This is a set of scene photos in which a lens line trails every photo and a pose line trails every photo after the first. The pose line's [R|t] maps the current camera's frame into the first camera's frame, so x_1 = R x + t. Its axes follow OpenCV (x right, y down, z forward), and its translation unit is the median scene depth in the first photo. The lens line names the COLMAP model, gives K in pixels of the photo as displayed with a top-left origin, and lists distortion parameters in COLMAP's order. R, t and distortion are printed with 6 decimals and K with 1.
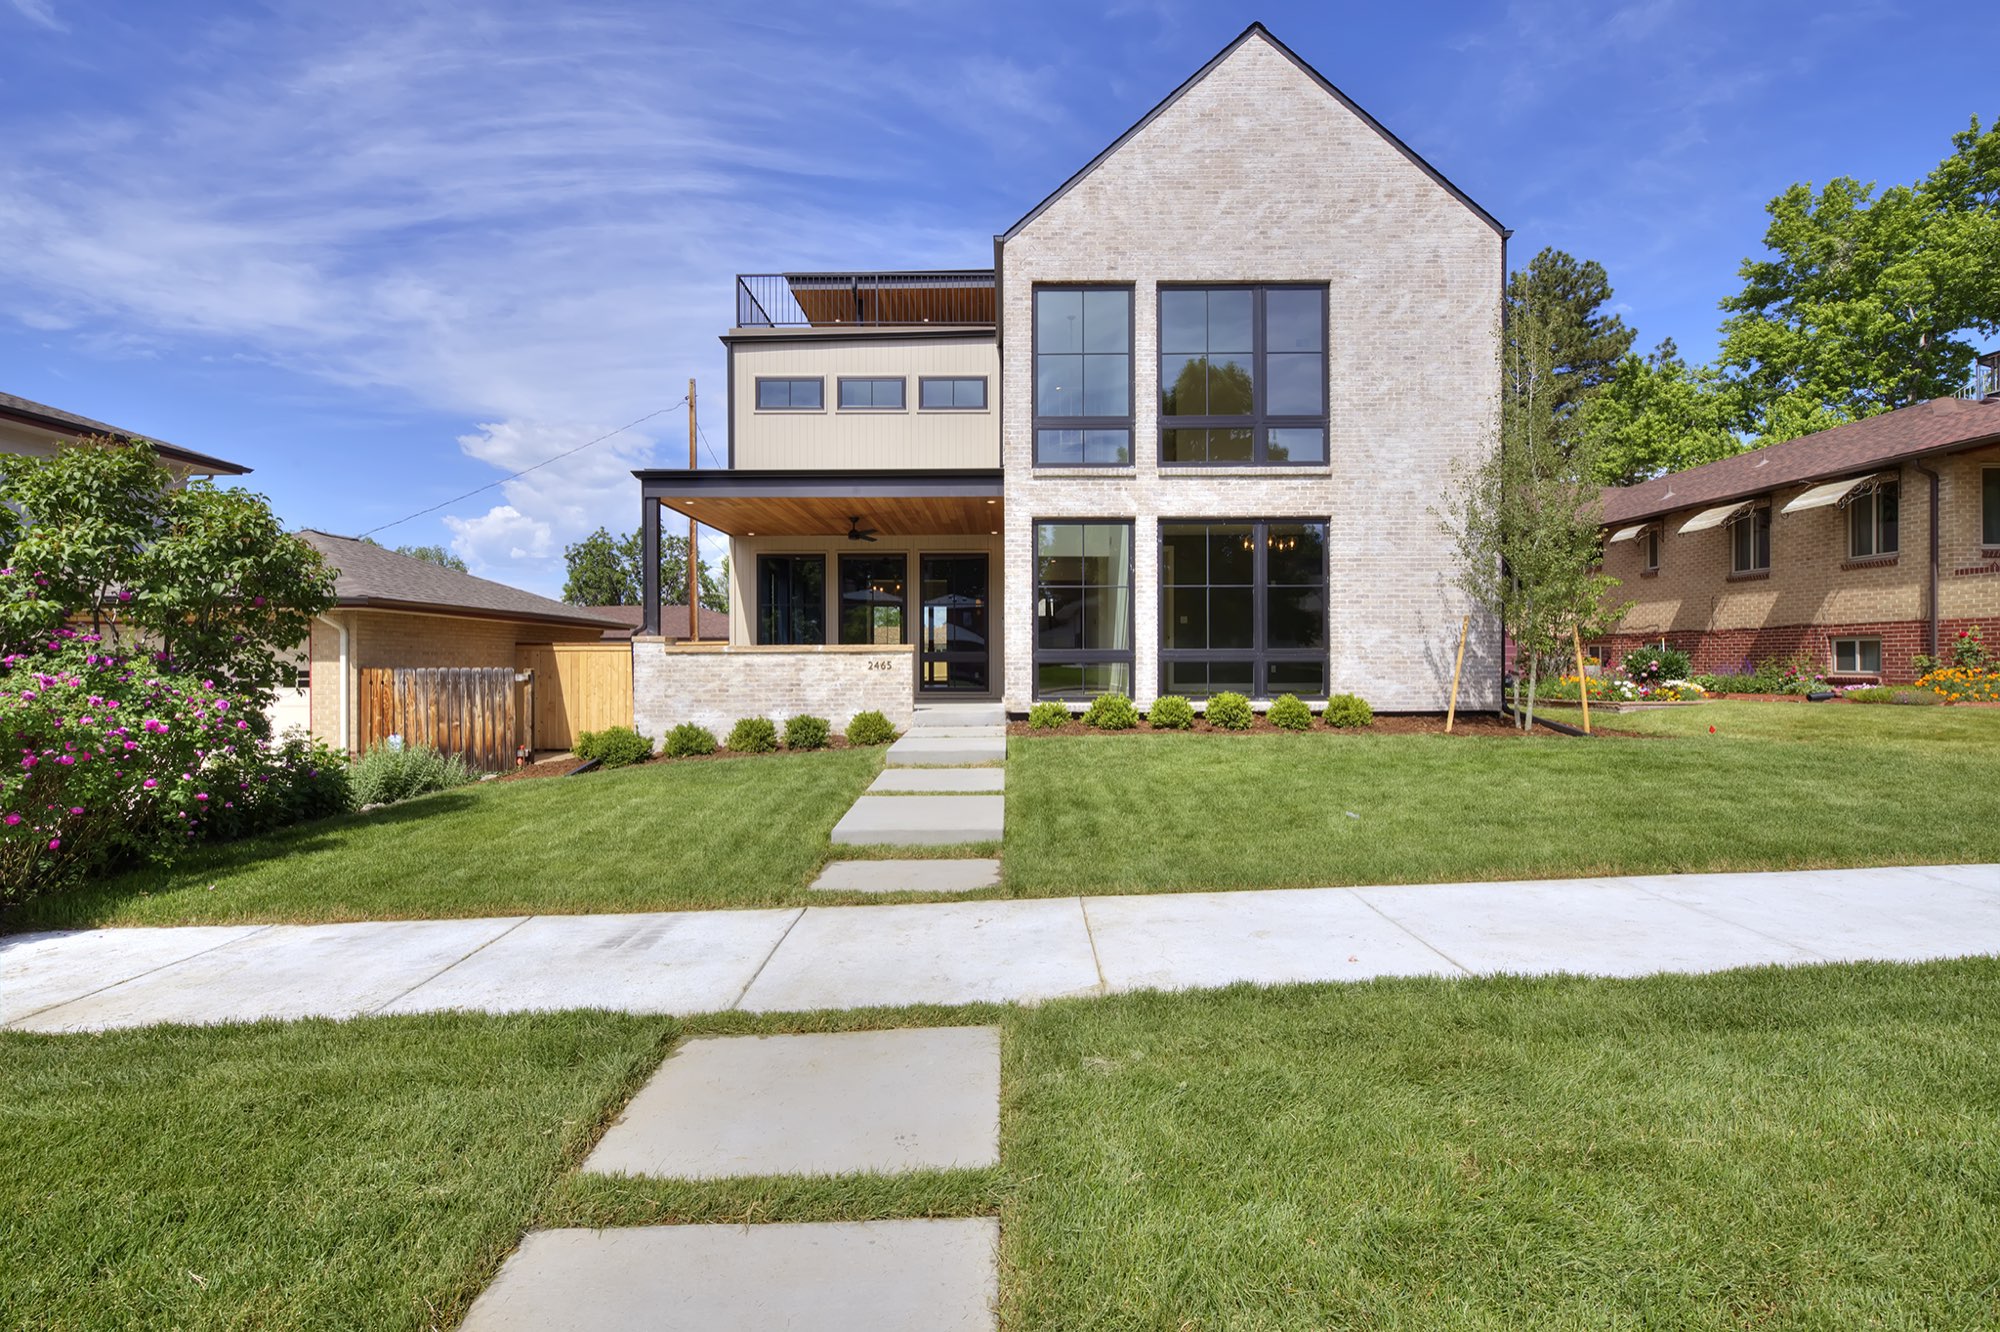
lens RADIAL K [[880.4, 0, 987.9], [0, 880.4, 670.5], [0, 0, 1]] dist [0.002702, 0.000224]
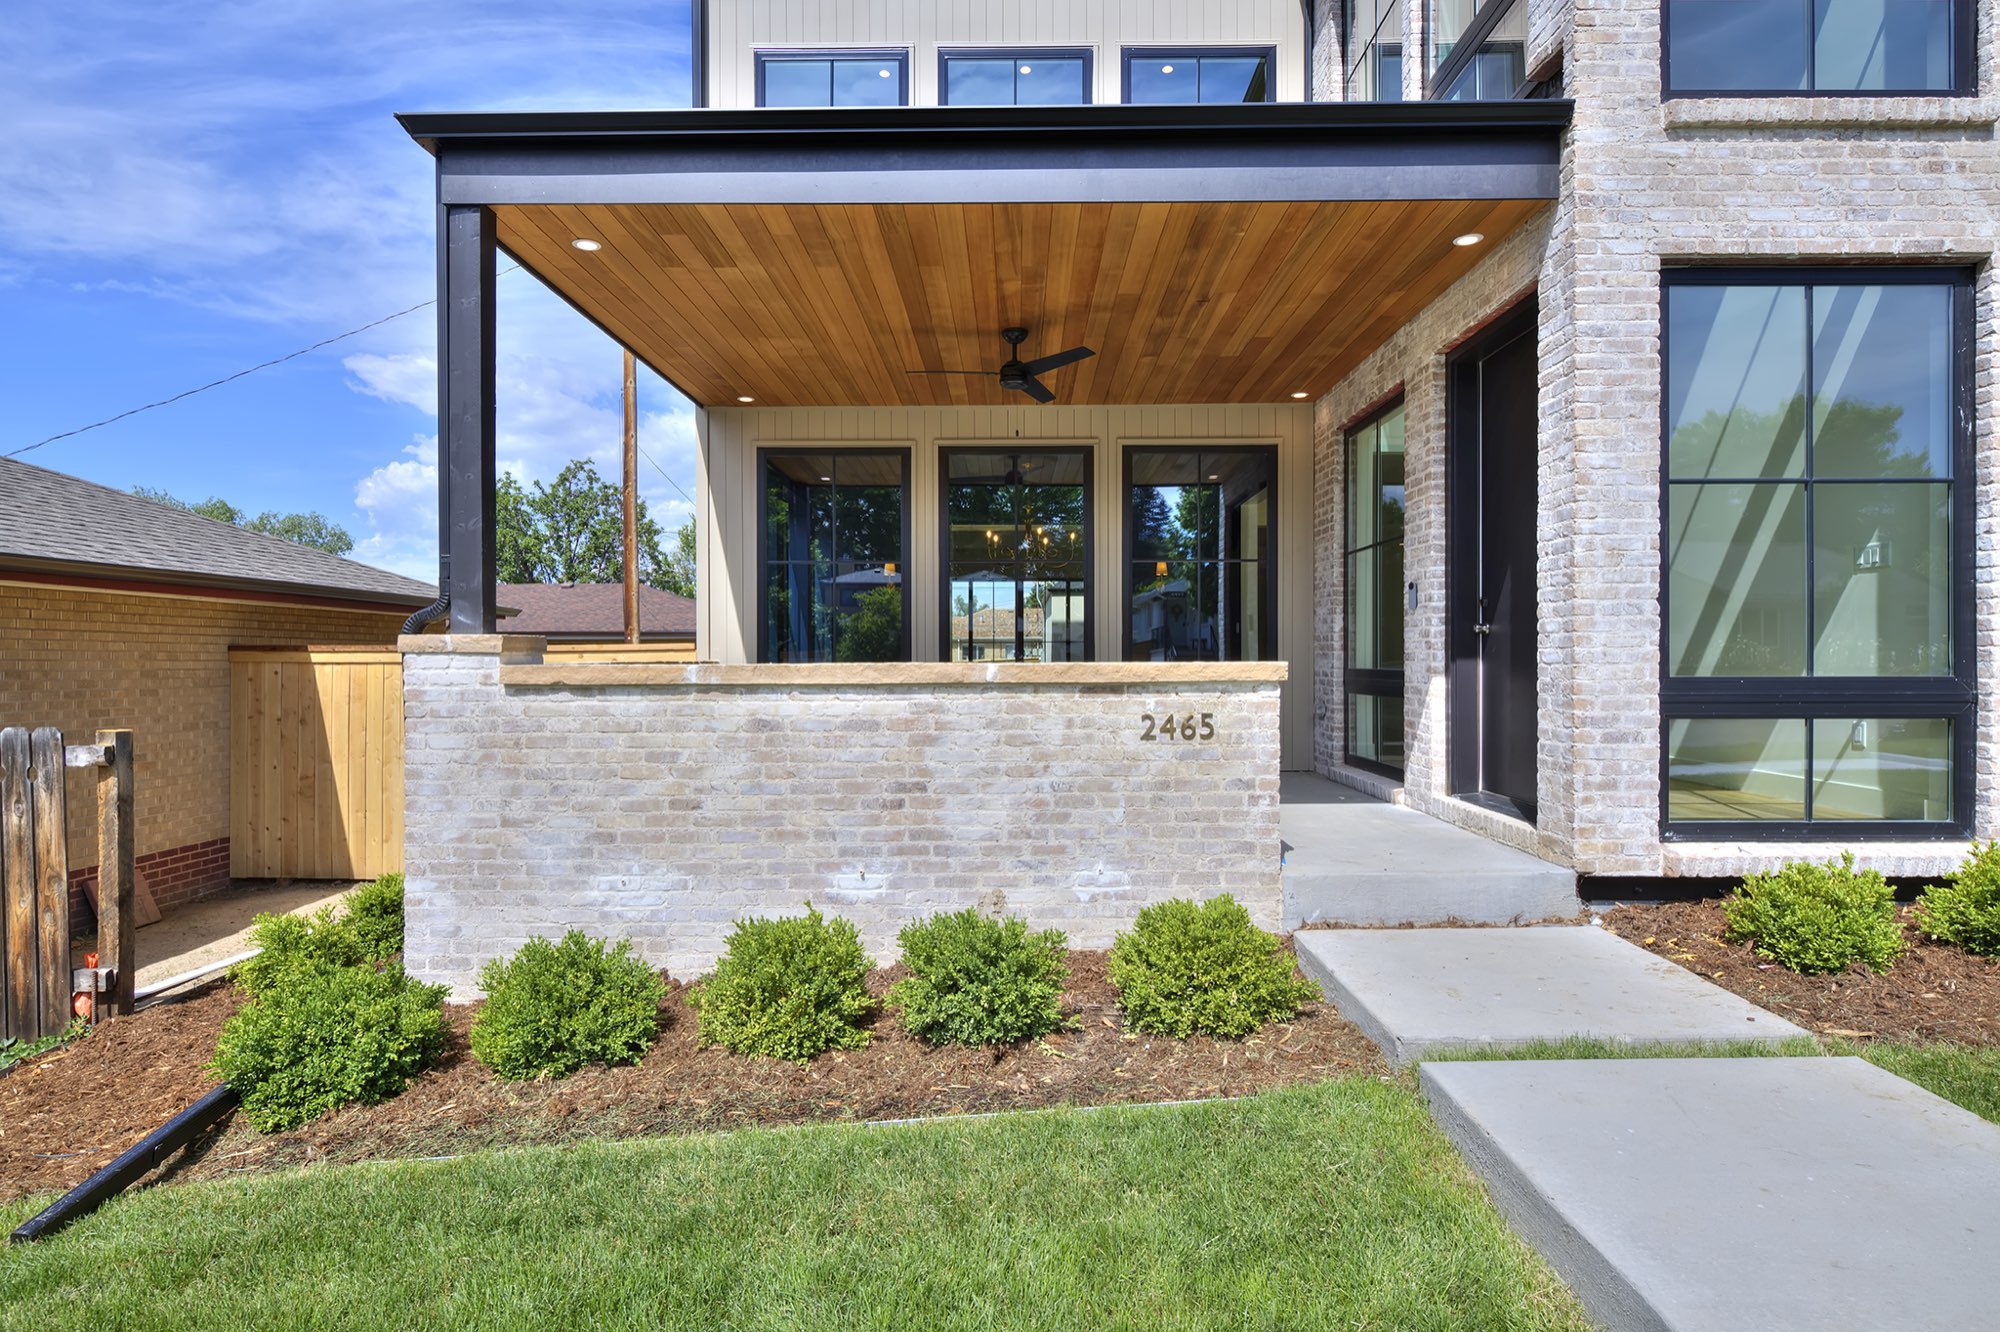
lens RADIAL K [[1076.4, 0, 1000.0], [0, 1076.4, 666.0], [0, 0, 1]] dist [-0.001448, -0.001265]
pose [[0.999800, 0.002626, -0.019816, -0.177768], [-0.002649, 0.999996, -0.001143, -0.026982], [0.019813, 0.001195, 0.999803, 0.608991]]
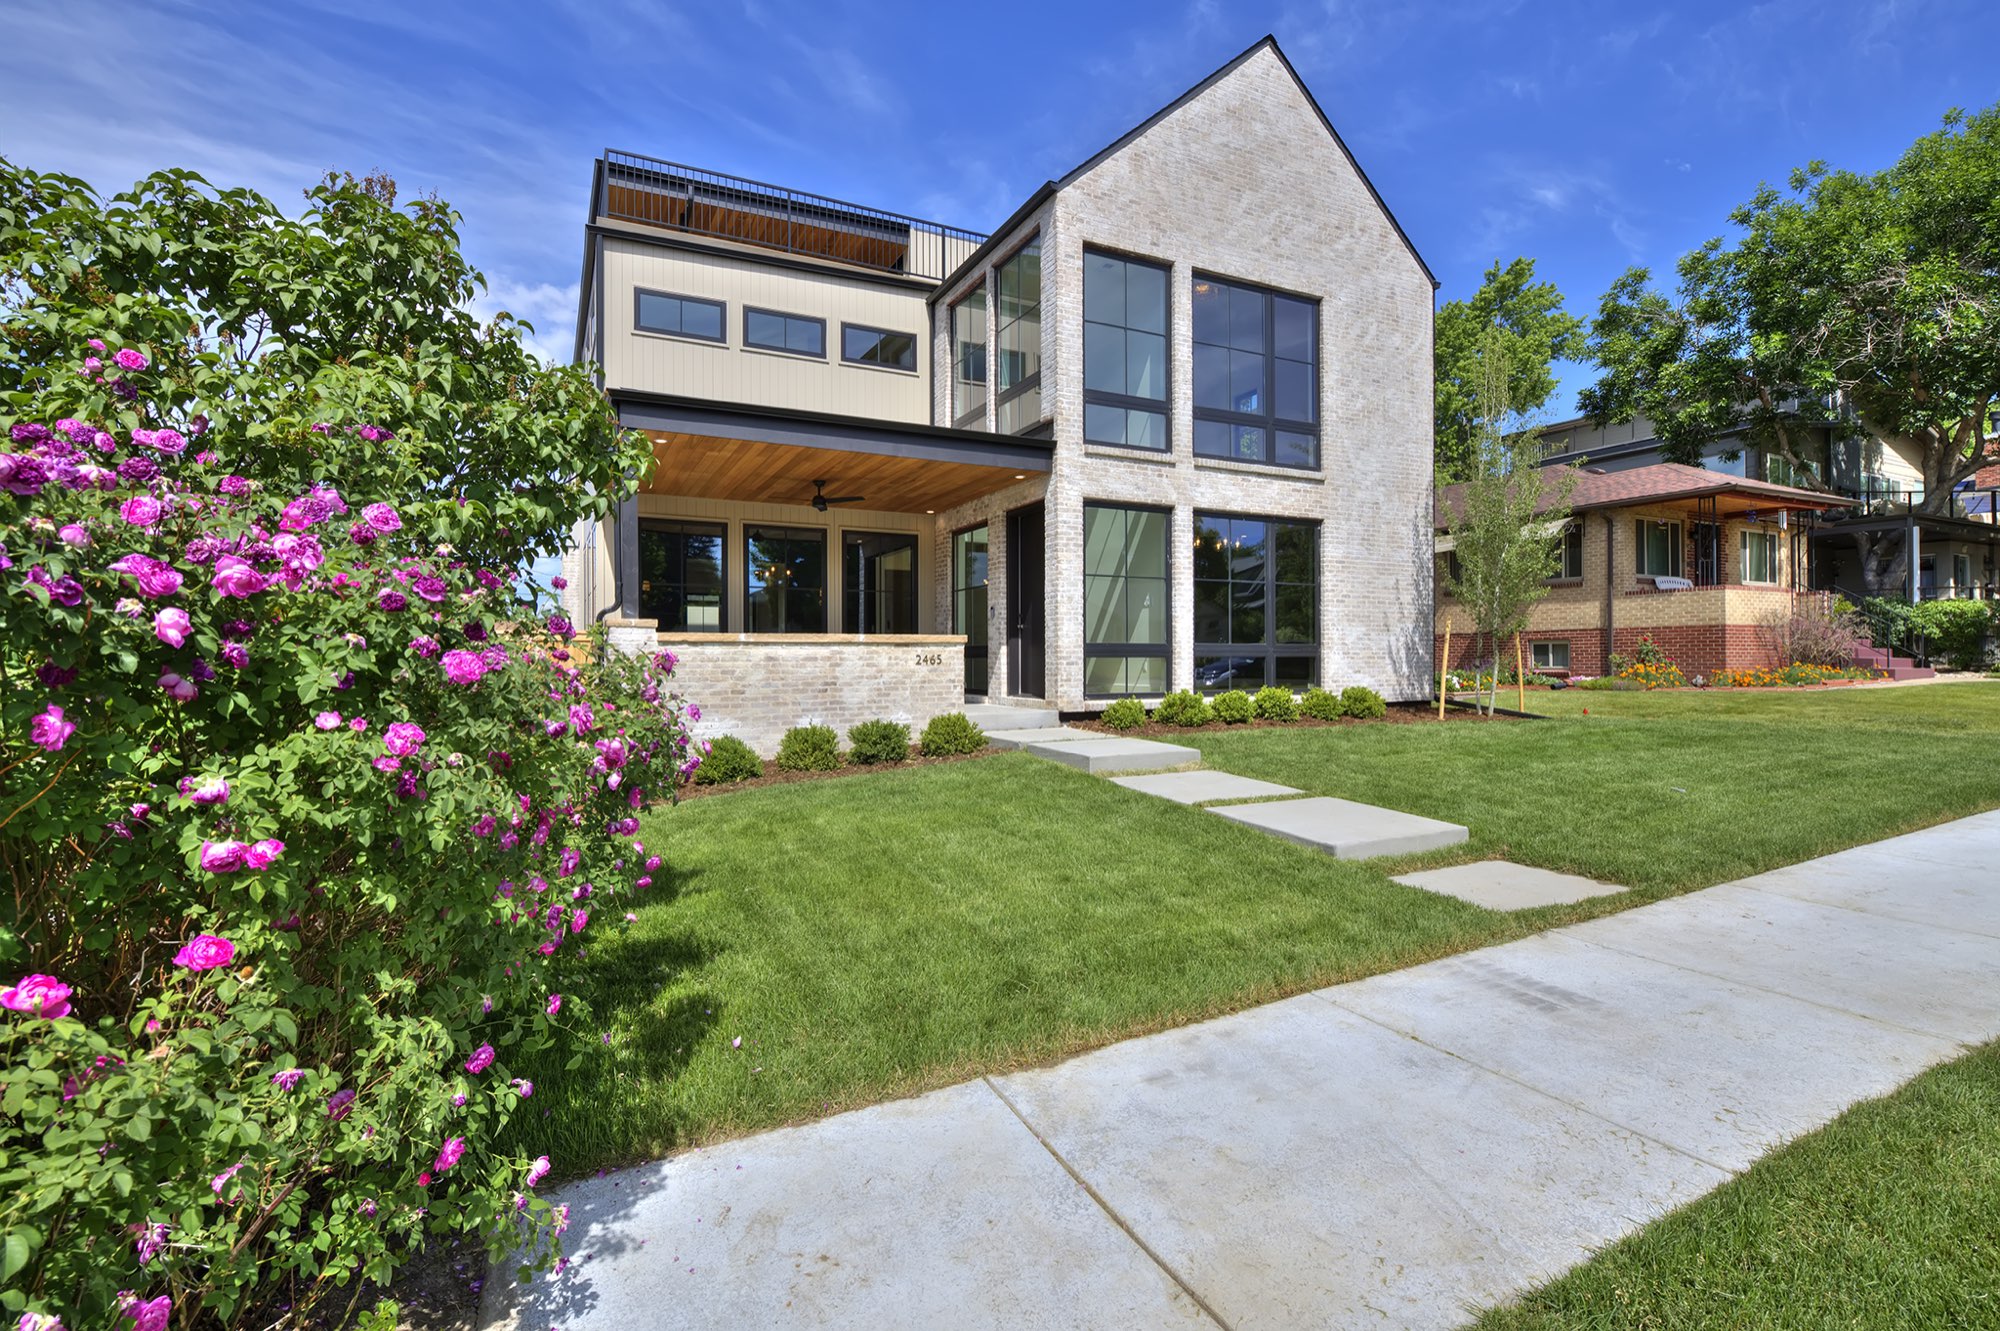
lens RADIAL K [[919.7, 0, 1022.3], [0, 919.7, 665.5], [0, 0, 1]] dist [0.000961, -0.000108]
pose [[0.892883, -0.000833, 0.450287, -0.434640], [0.004119, 0.999972, -0.006318, 0.005679], [-0.450269, 0.007496, 0.892862, 0.177132]]
